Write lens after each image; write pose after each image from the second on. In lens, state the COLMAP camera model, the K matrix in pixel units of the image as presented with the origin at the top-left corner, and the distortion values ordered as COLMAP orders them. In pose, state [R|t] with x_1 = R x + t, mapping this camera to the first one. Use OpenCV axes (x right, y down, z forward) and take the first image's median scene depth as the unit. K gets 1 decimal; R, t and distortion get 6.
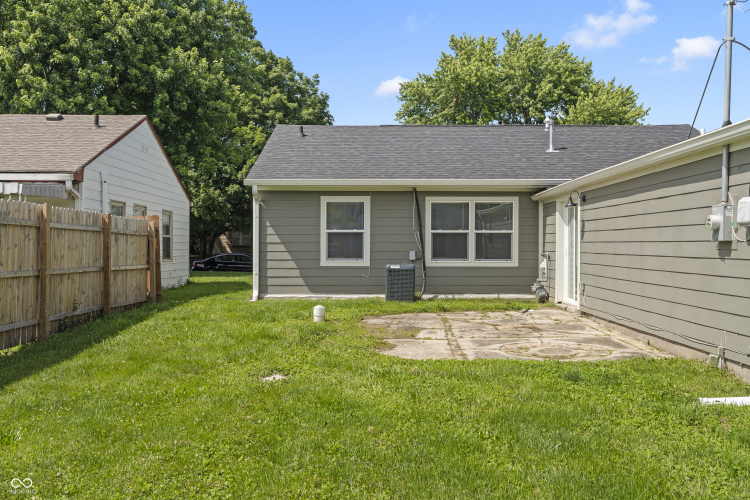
lens RADIAL K [[739.7, 0, 374.8], [0, 739.7, 250.7], [0, 0, 1]] dist [-0.004229, 0.000000]
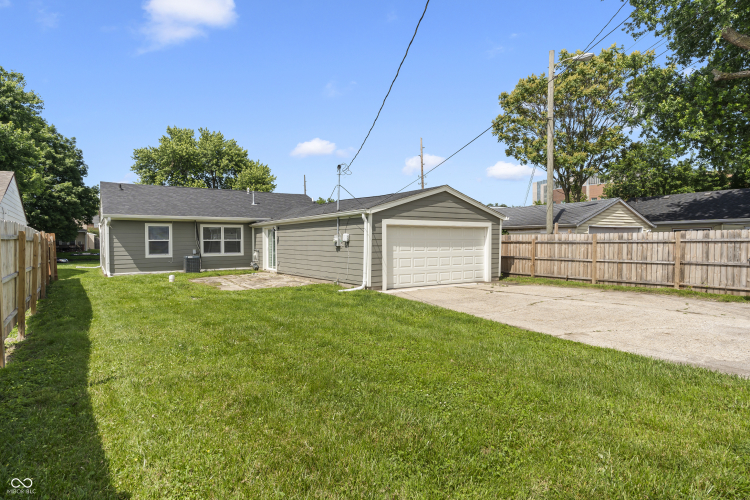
lens RADIAL K [[412.6, 0, 374.8], [0, 412.6, 250.1], [0, 0, 1]] dist [-0.003963, 0.001423]
pose [[0.813497, -0.019197, 0.581252, -0.192579], [0.012002, 0.999796, 0.016222, -0.009670], [-0.581446, -0.006220, 0.813562, -0.245533]]
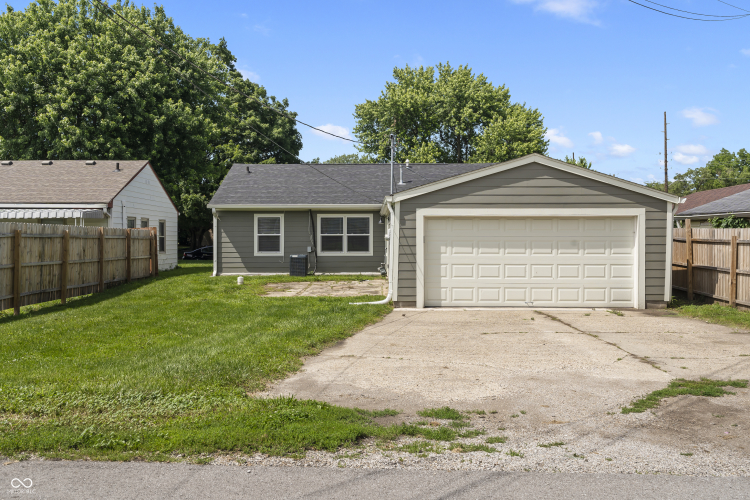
lens RADIAL K [[739.7, 0, 378.5], [0, 739.7, 226.2], [0, 0, 1]] dist [-0.004229, 0.000000]
pose [[0.999964, -0.004014, 0.007516, 0.171010], [0.004149, 0.999831, -0.017931, -0.013203], [-0.007443, 0.017962, 0.999811, -0.585624]]
